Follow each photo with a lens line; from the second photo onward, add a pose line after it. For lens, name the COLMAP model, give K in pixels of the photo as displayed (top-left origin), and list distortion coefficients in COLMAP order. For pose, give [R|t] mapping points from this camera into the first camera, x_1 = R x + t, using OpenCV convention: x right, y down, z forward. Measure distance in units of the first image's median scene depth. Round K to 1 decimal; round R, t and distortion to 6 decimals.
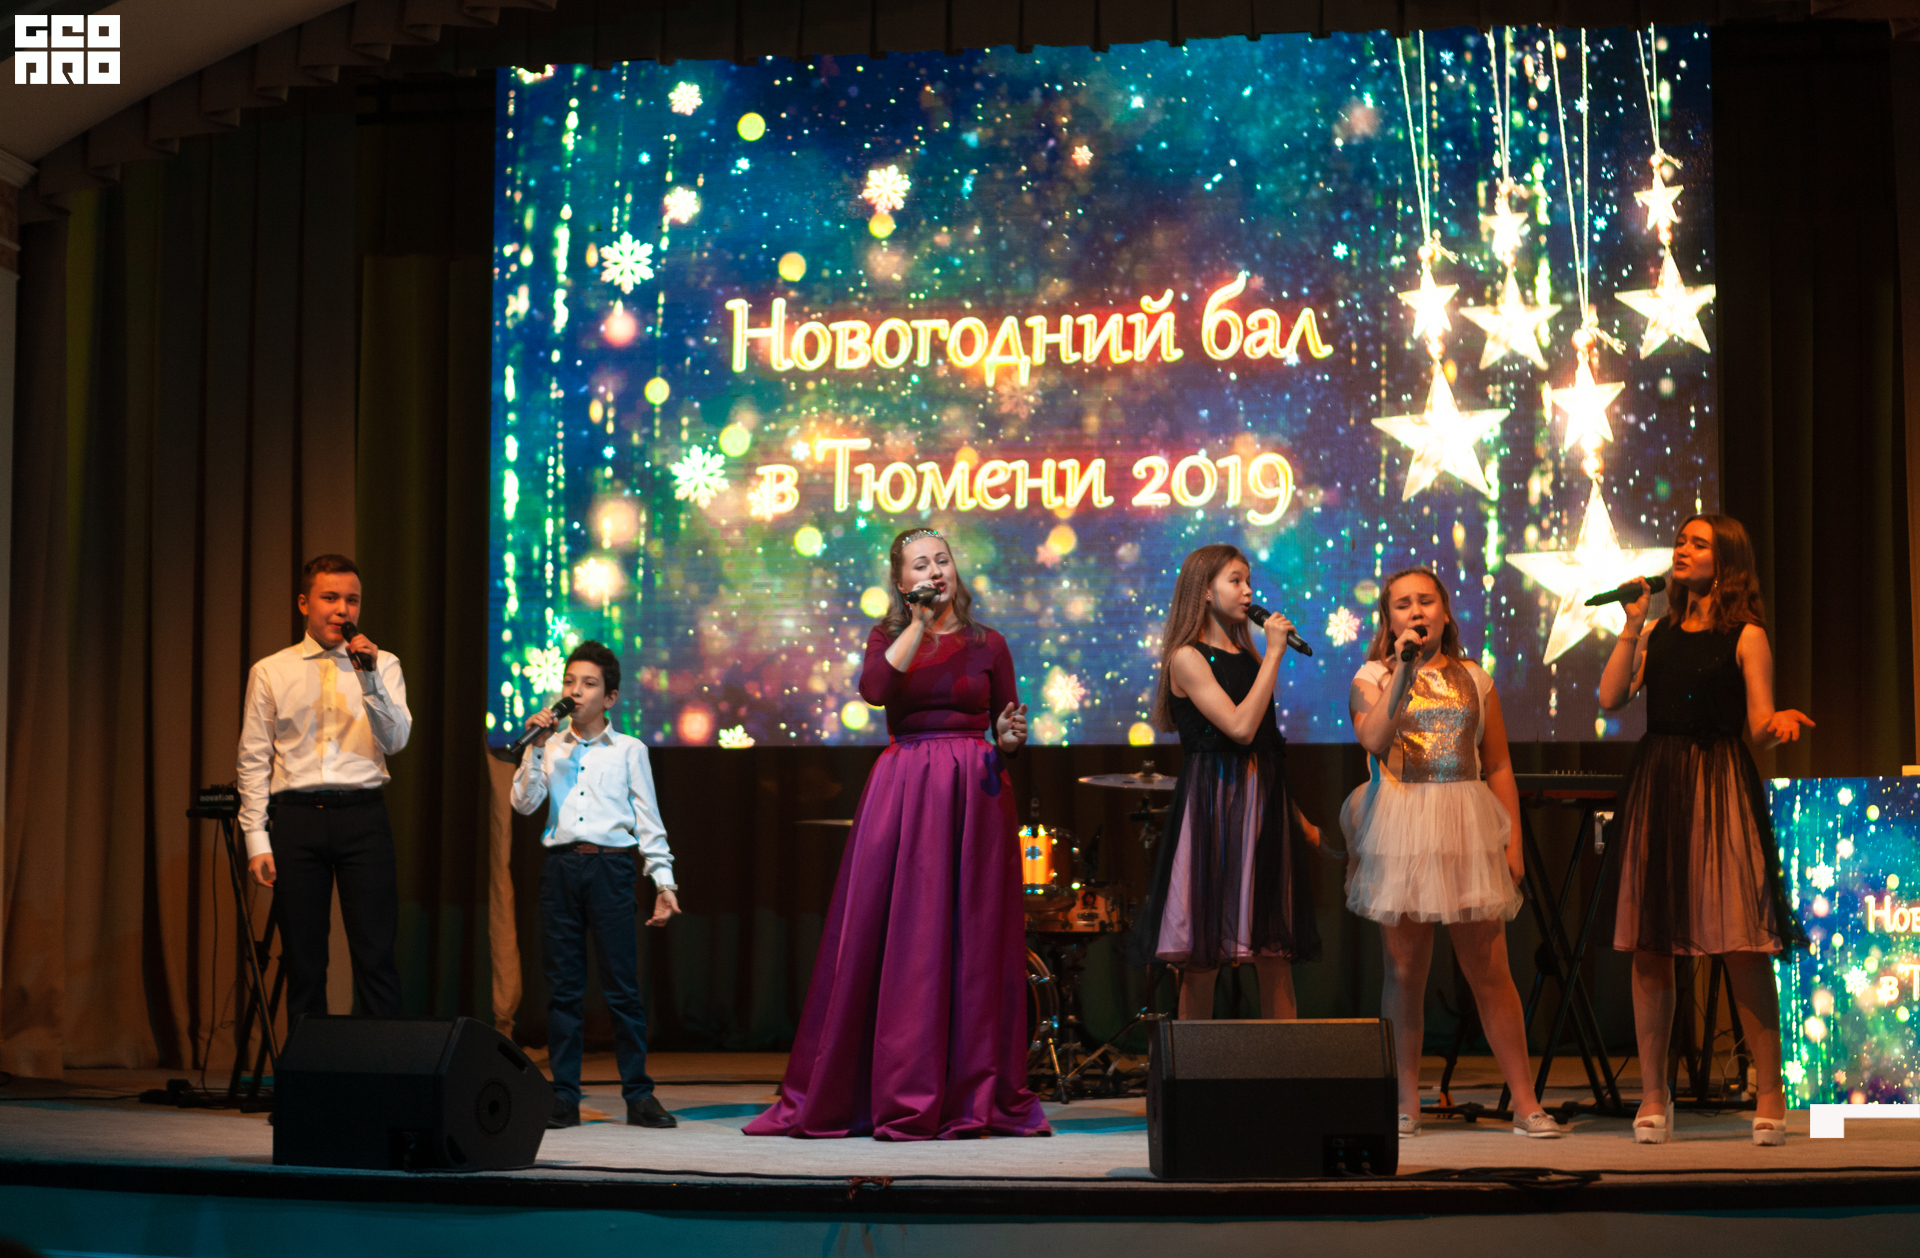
lens RADIAL K [[3536.7, 0, 960.0], [0, 3536.7, 629.0], [0, 0, 1]] dist [-0.063824, 0.106803]
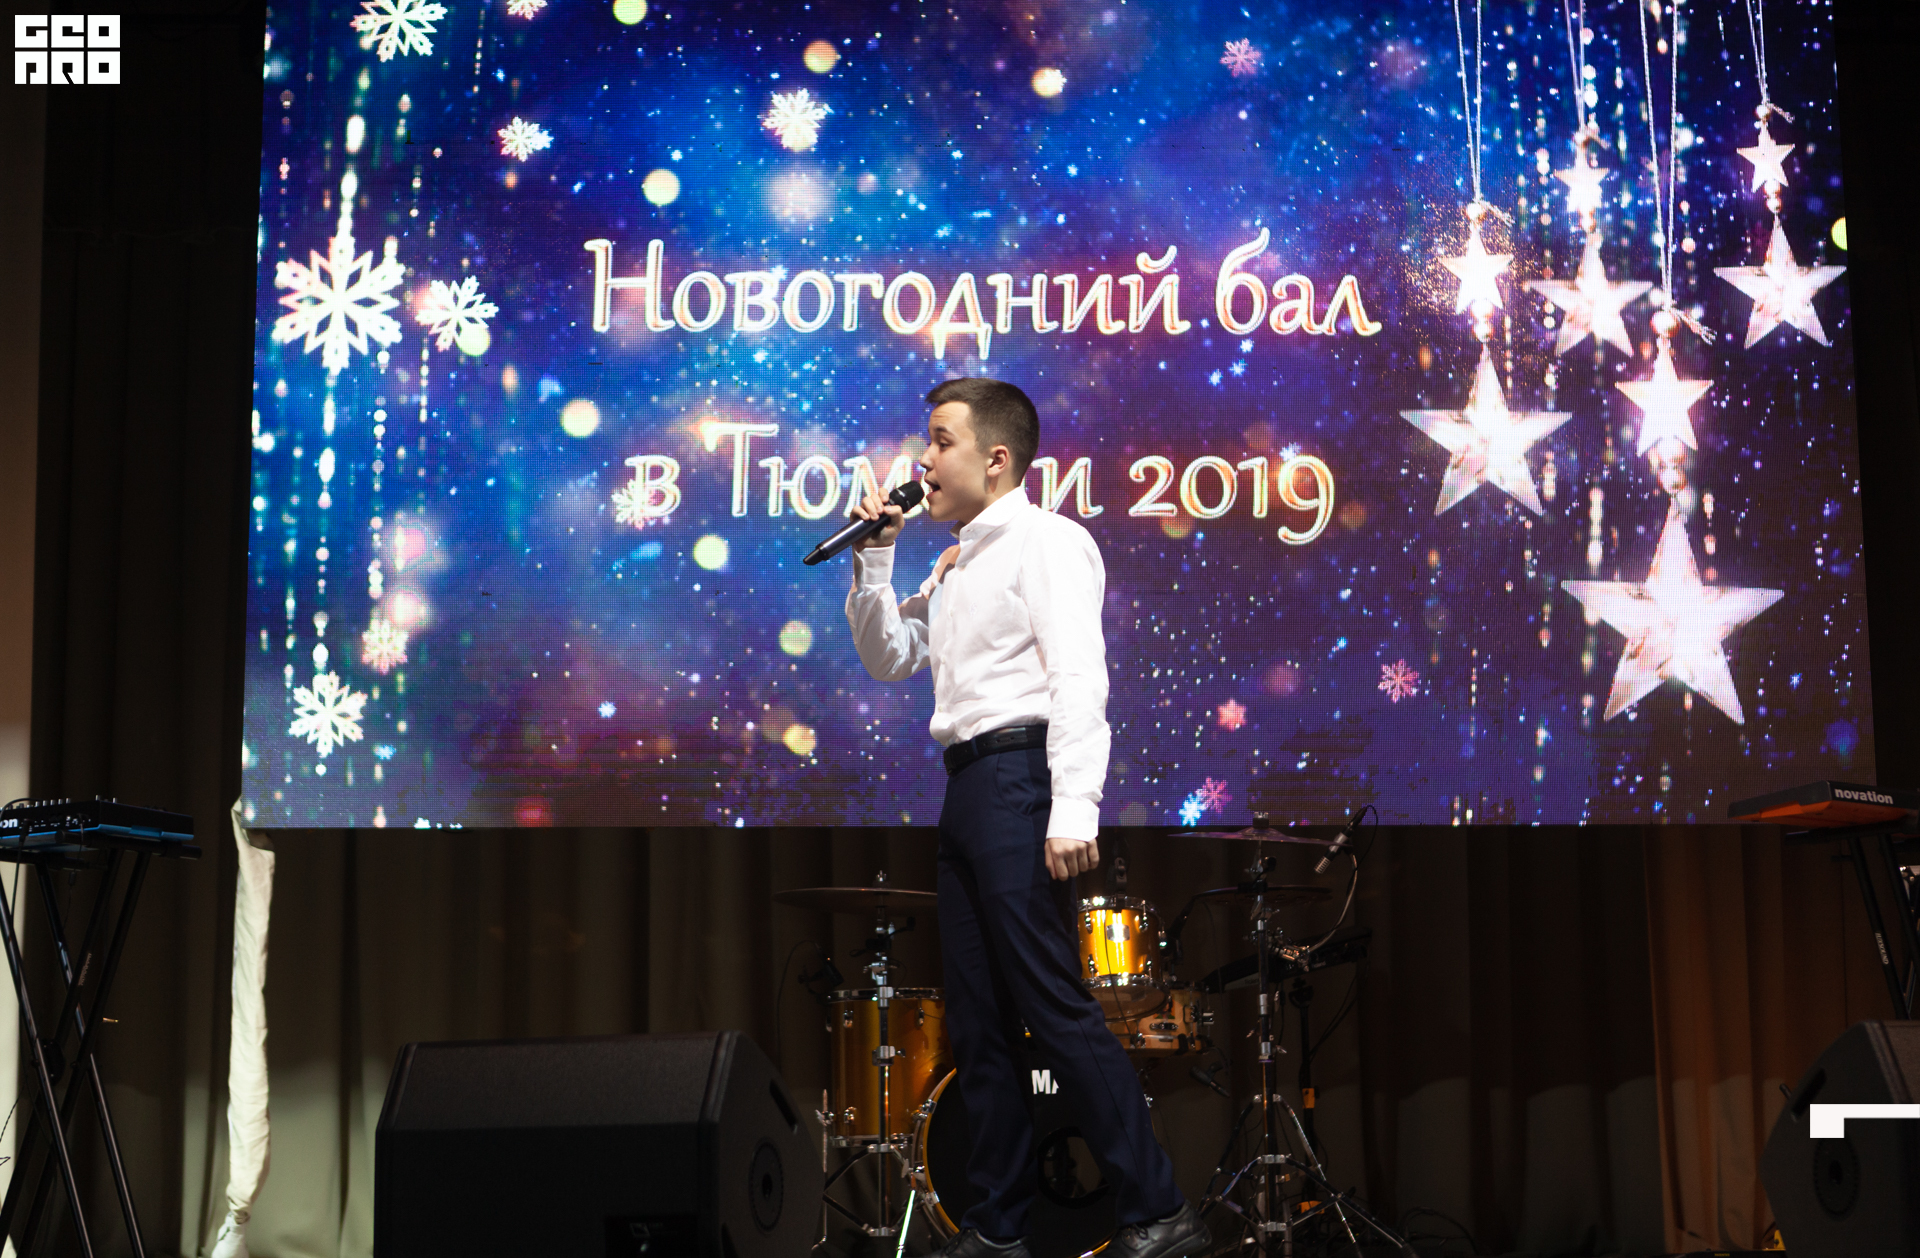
lens RADIAL K [[3536.7, 0, 960.0], [0, 3536.7, 629.0], [0, 0, 1]] dist [-0.063824, 0.106803]
pose [[0.973895, 0.030976, 0.224877, -0.158779], [-0.008408, 0.994889, -0.100627, 0.066895], [-0.226845, 0.096109, 0.969177, 0.263477]]
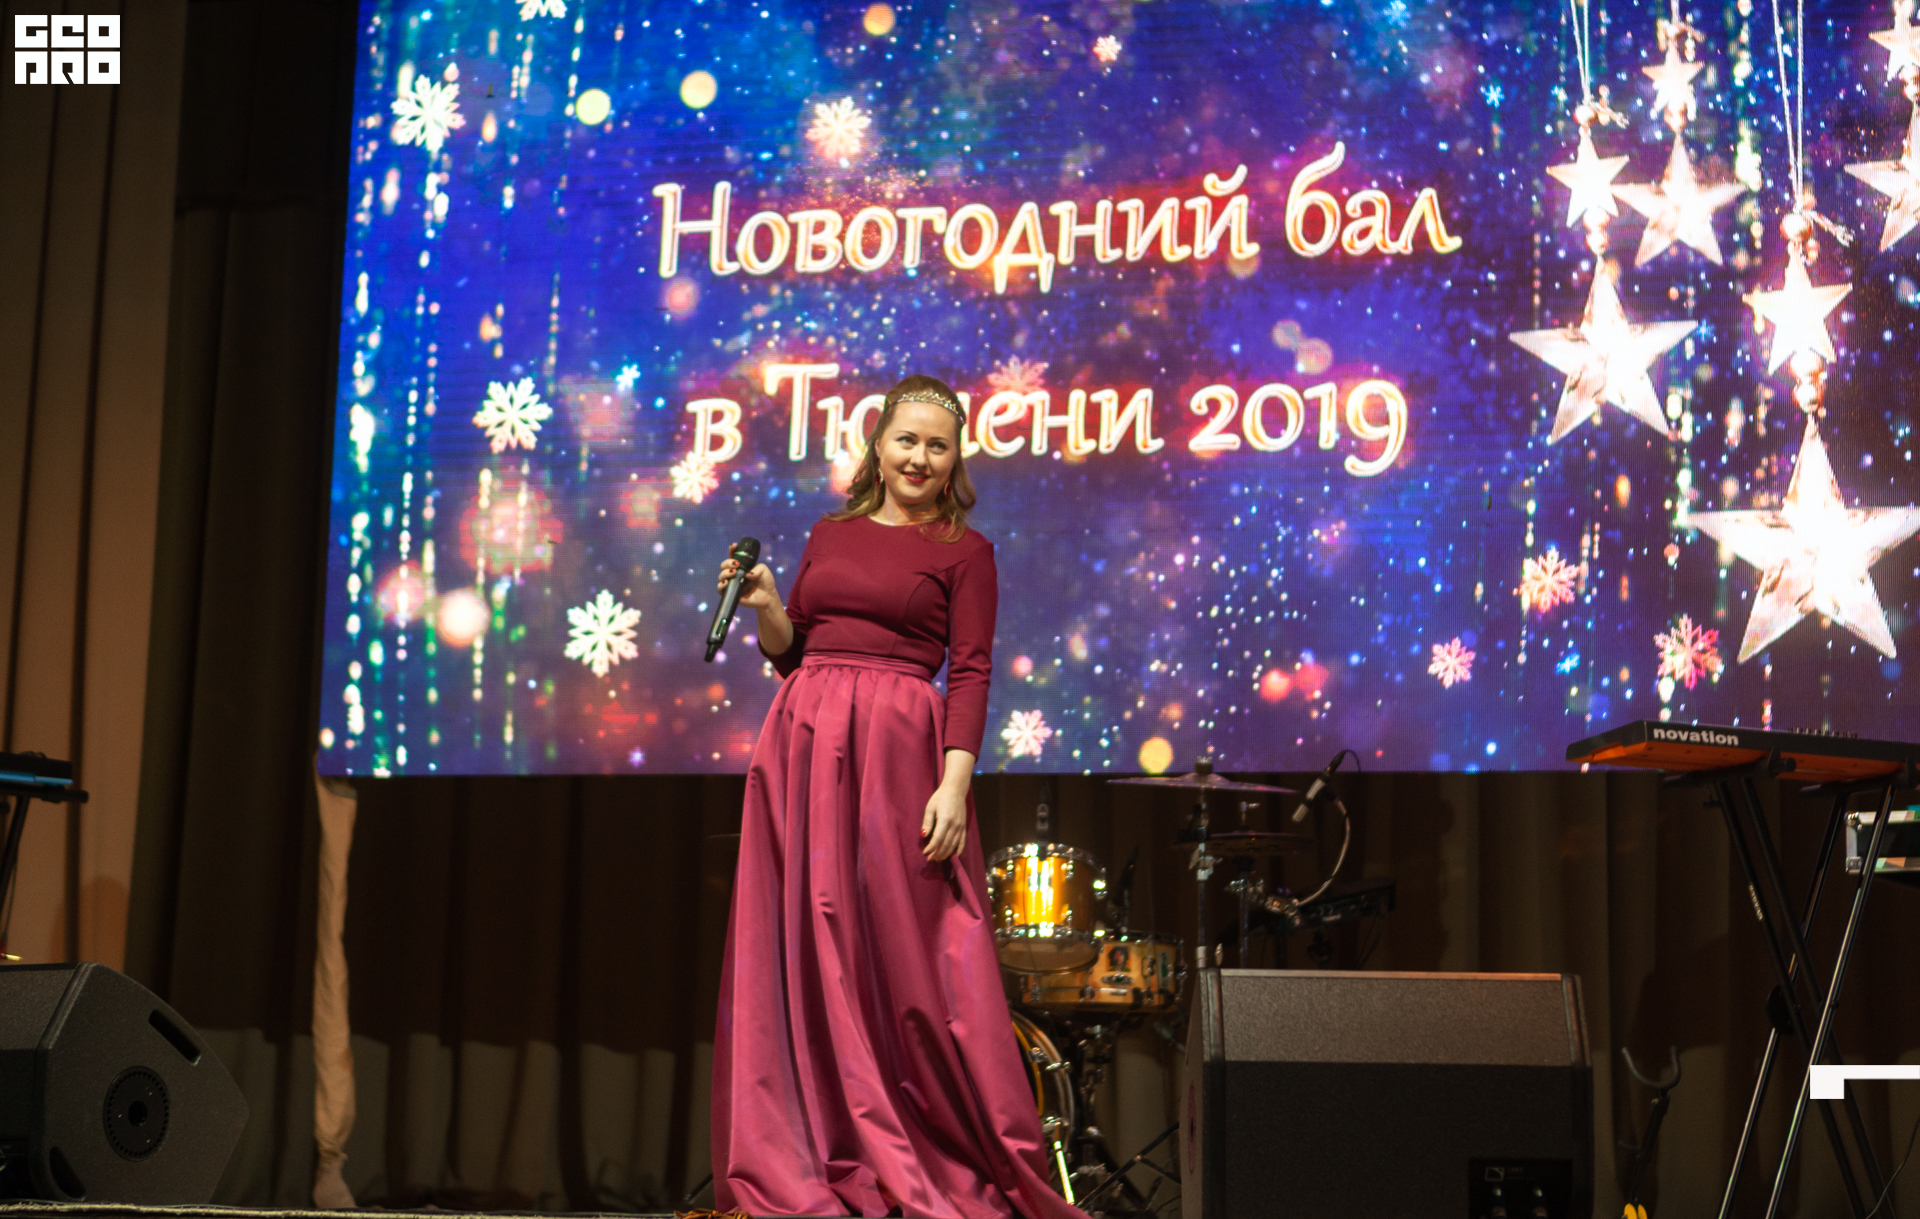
lens RADIAL K [[3764.2, 0, 913.5], [0, 3764.2, 474.2], [0, 0, 1]] dist [-0.031200, -0.217723]
pose [[0.999339, 0.014590, -0.033309, 0.017363], [-0.018598, 0.992187, -0.123367, 0.067980], [0.031249, 0.123904, 0.991802, 0.217498]]
